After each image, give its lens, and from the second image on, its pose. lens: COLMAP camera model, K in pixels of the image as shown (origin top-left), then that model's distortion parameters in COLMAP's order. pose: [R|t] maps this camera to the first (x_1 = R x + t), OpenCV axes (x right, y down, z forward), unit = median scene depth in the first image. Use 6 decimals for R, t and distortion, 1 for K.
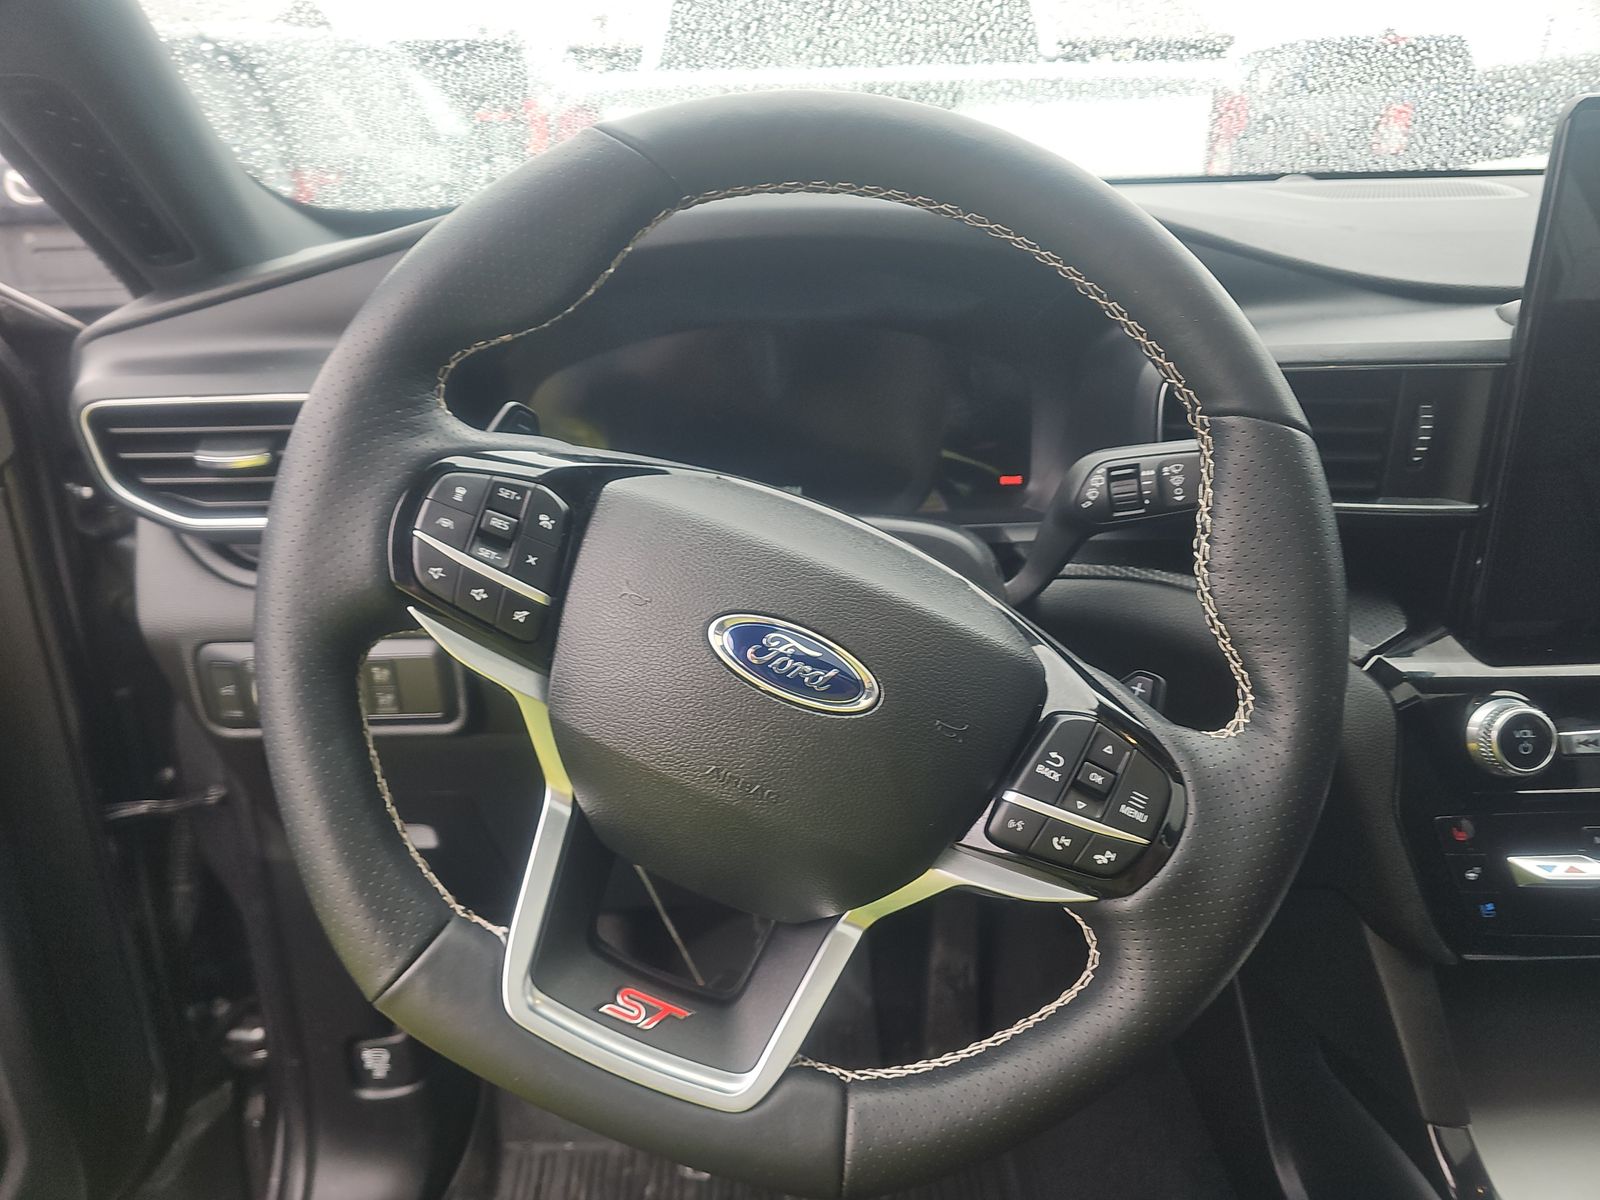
lens RADIAL K [[1071.6, 0, 820.5], [0, 1071.6, 606.7], [0, 0, 1]] dist [0.029330, -0.001257]
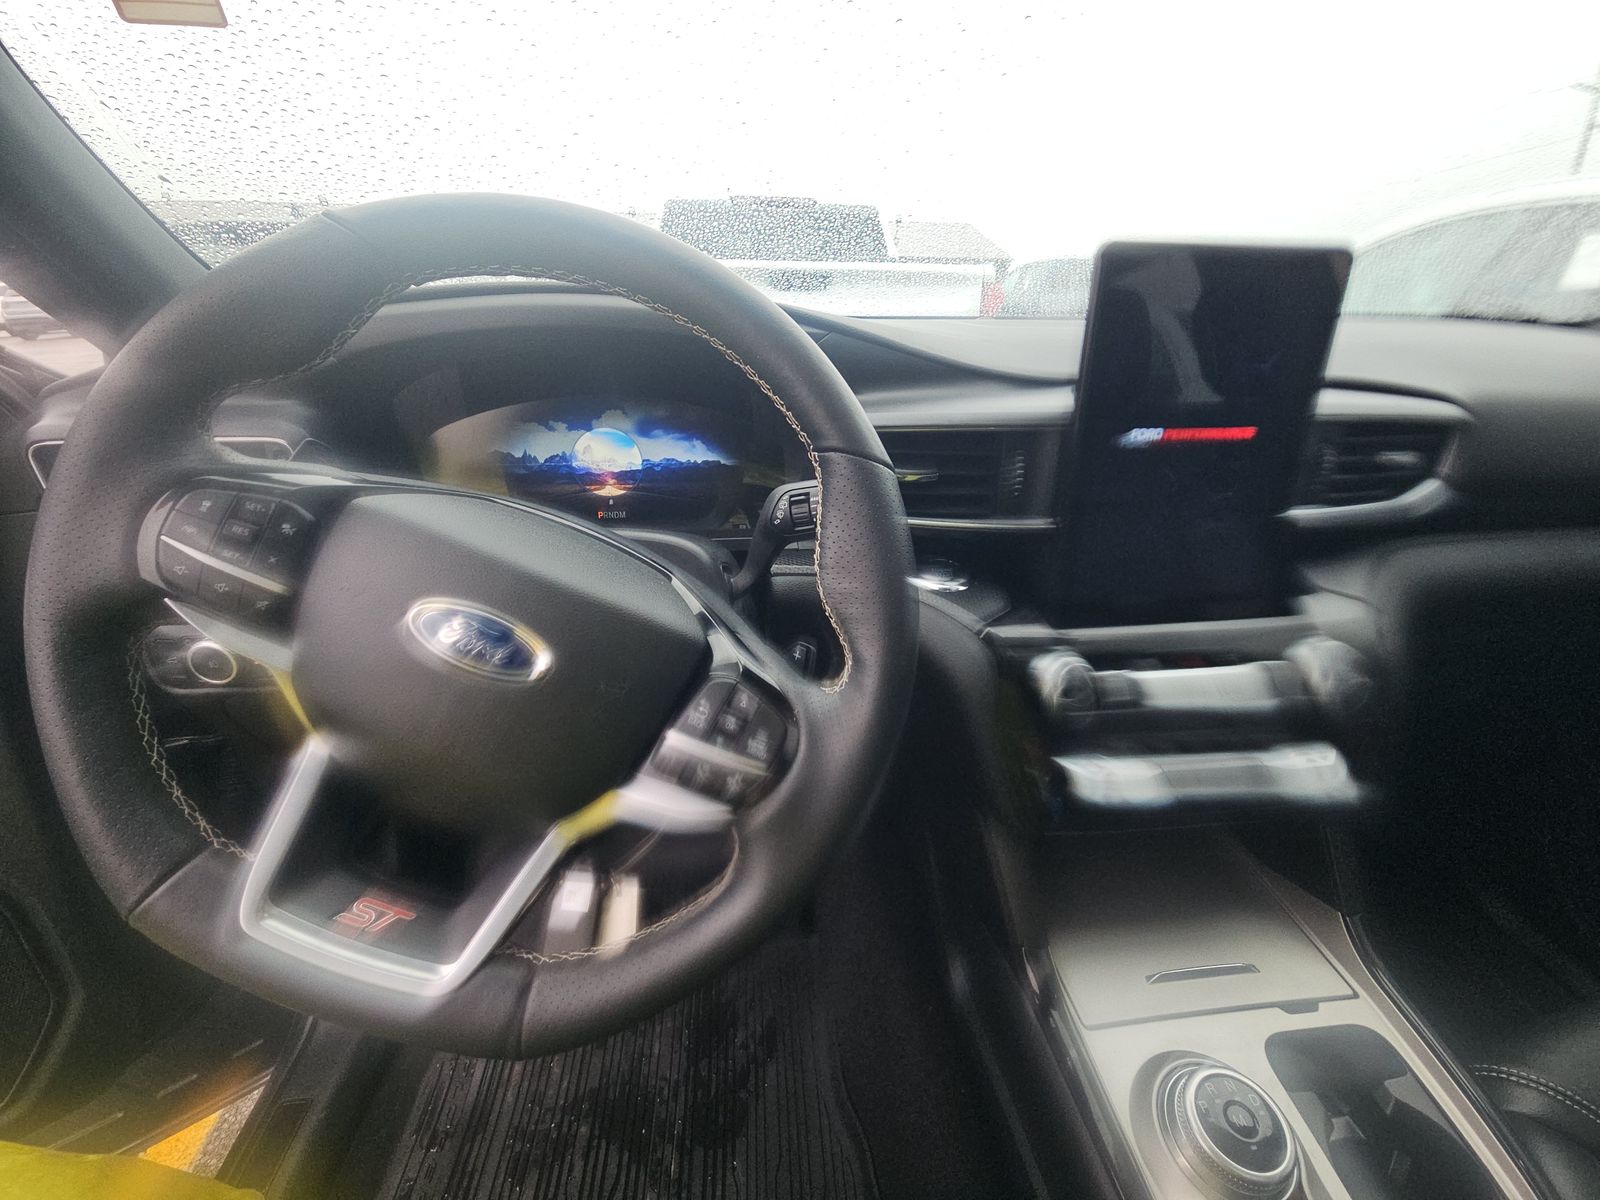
lens RADIAL K [[668.5, 0, 799.9], [0, 668.5, 598.8], [0, 0, 1]] dist [0.013934, -0.000262]
pose [[0.996779, -0.006461, 0.079931, 0.268462], [0.006052, 0.999967, 0.005352, 0.001374], [-0.079963, -0.004851, 0.996786, 0.164839]]
